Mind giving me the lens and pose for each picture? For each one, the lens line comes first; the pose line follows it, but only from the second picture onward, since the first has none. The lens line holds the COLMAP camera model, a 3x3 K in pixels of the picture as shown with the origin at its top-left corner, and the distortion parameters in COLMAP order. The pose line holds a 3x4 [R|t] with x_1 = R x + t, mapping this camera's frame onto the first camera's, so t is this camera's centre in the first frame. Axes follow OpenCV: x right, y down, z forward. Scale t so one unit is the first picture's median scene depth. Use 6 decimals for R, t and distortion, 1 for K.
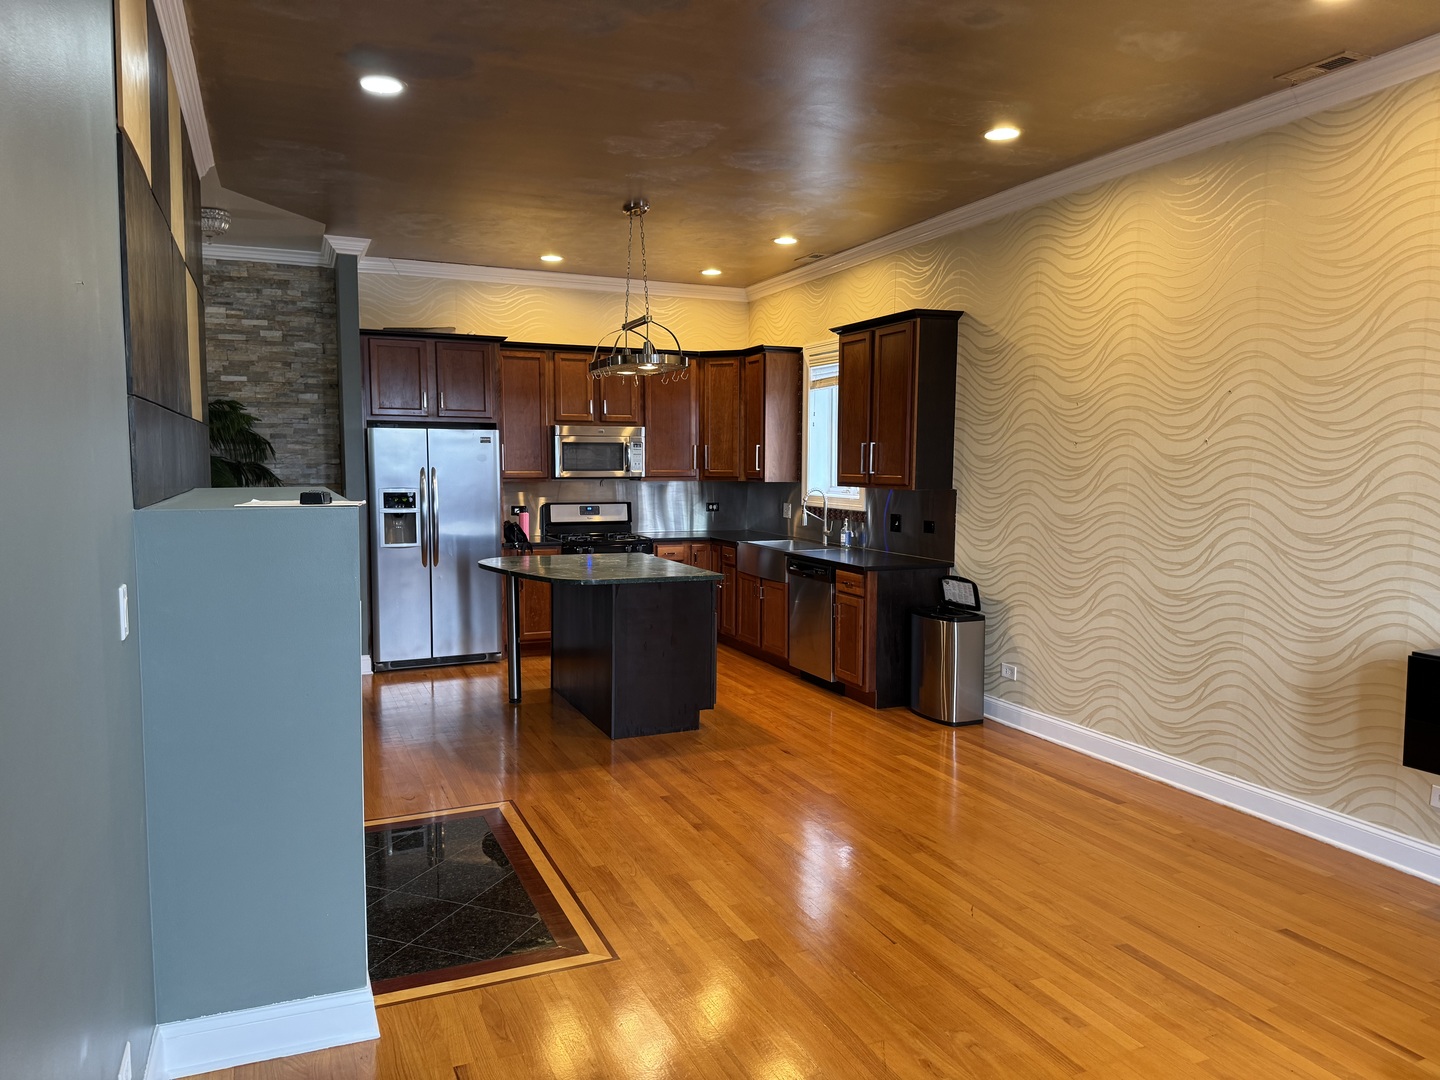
lens RADIAL K [[1019.2, 0, 724.8], [0, 1019.2, 544.0], [0, 0, 1]] dist [0.001956, -0.005242]
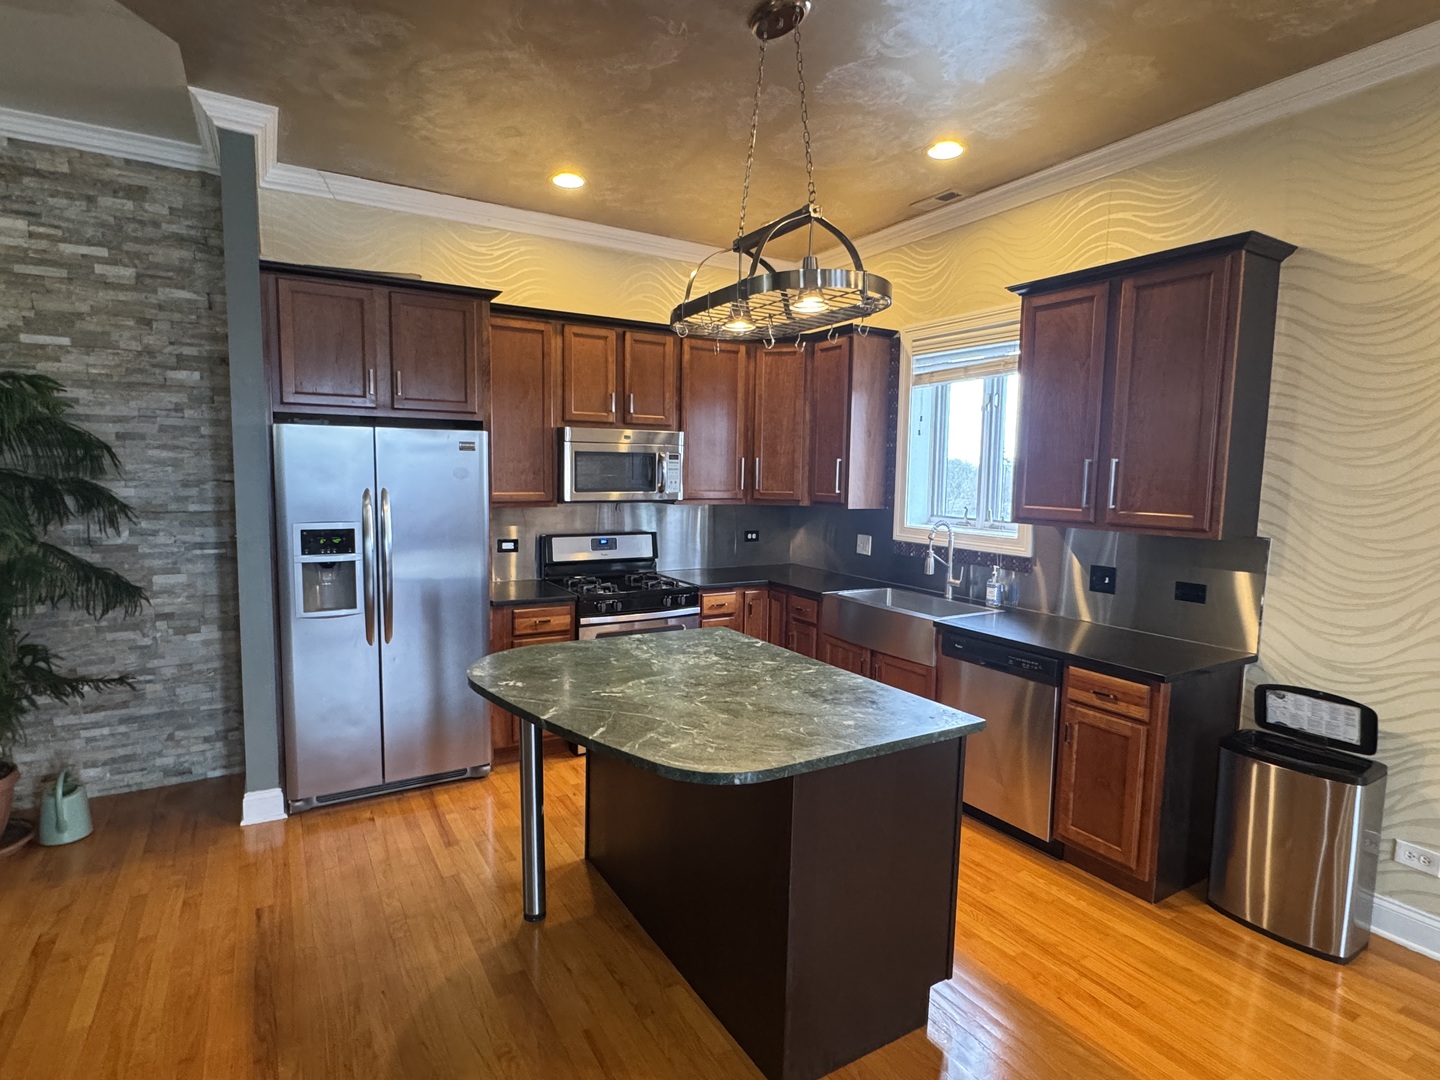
lens RADIAL K [[758.2, 0, 711.6], [0, 758.2, 533.2], [0, 0, 1]] dist [-0.057461, 0.036411]
pose [[0.992574, 0.001685, 0.121627, -0.138222], [-0.002021, 0.999994, 0.002640, -0.048172], [-0.121622, -0.002867, 0.992572, 0.503248]]
